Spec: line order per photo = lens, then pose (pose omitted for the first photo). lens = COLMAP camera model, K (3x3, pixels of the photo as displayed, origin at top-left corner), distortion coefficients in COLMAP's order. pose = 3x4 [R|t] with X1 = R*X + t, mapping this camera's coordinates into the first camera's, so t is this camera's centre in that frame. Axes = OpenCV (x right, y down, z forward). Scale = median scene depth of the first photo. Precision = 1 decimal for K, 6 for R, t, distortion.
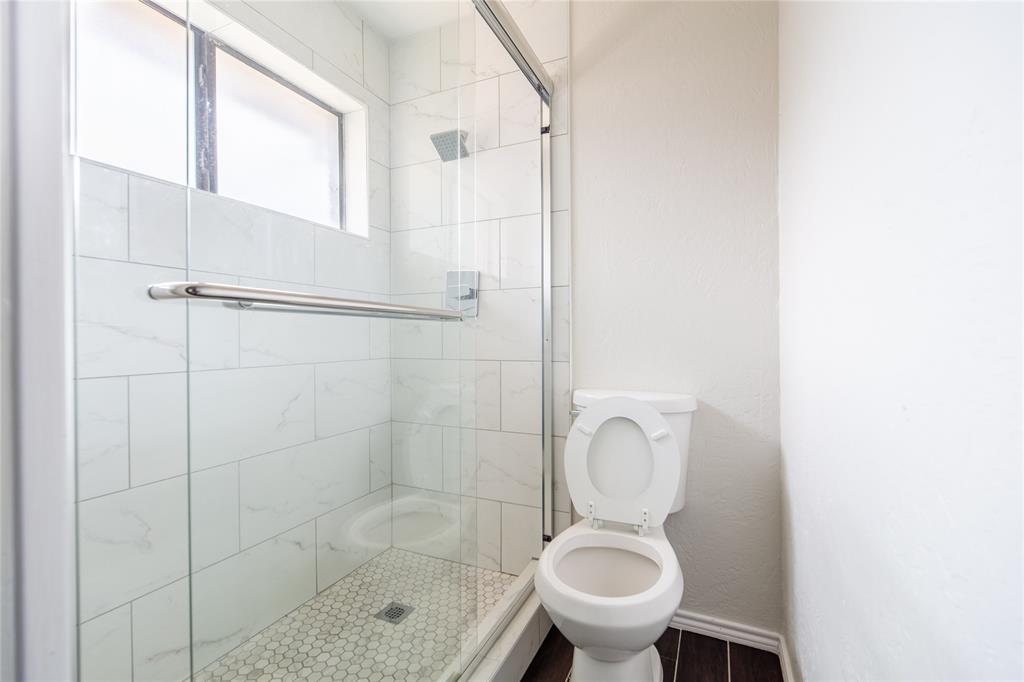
lens RADIAL K [[456.1, 0, 509.6], [0, 456.1, 339.6], [0, 0, 1]] dist [0.001150, 0.000854]
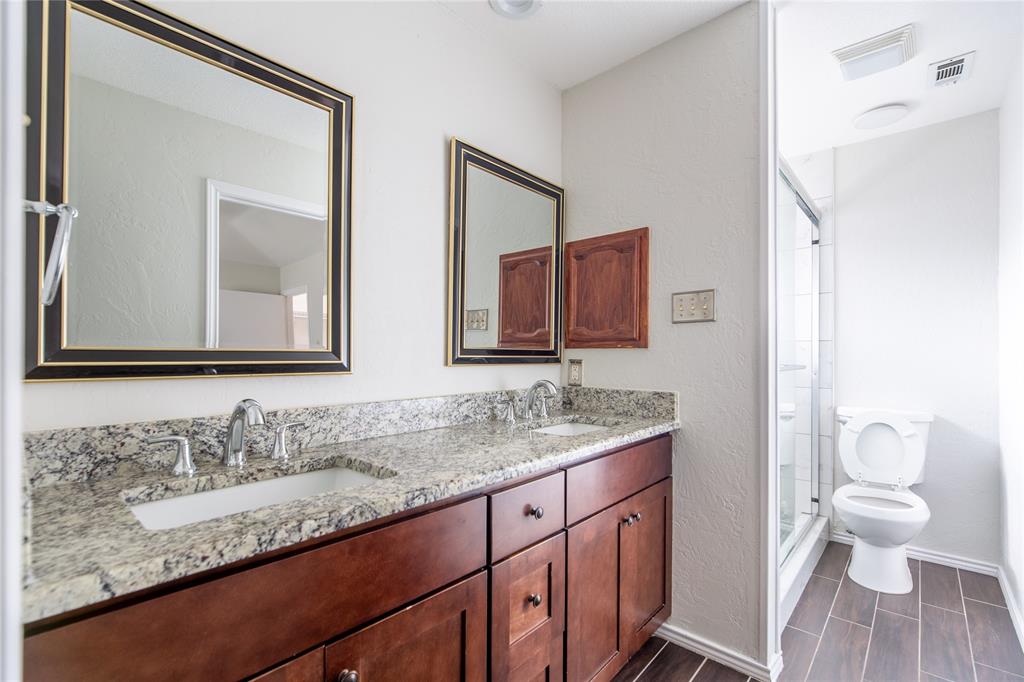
lens RADIAL K [[456.1, 0, 513.8], [0, 456.1, 349.8], [0, 0, 1]] dist [0.001150, 0.000854]
pose [[0.958067, 0.004017, -0.286517, -0.552507], [-0.003884, 0.999992, 0.001032, -0.094068], [0.286518, 0.000124, 0.958075, -0.975823]]
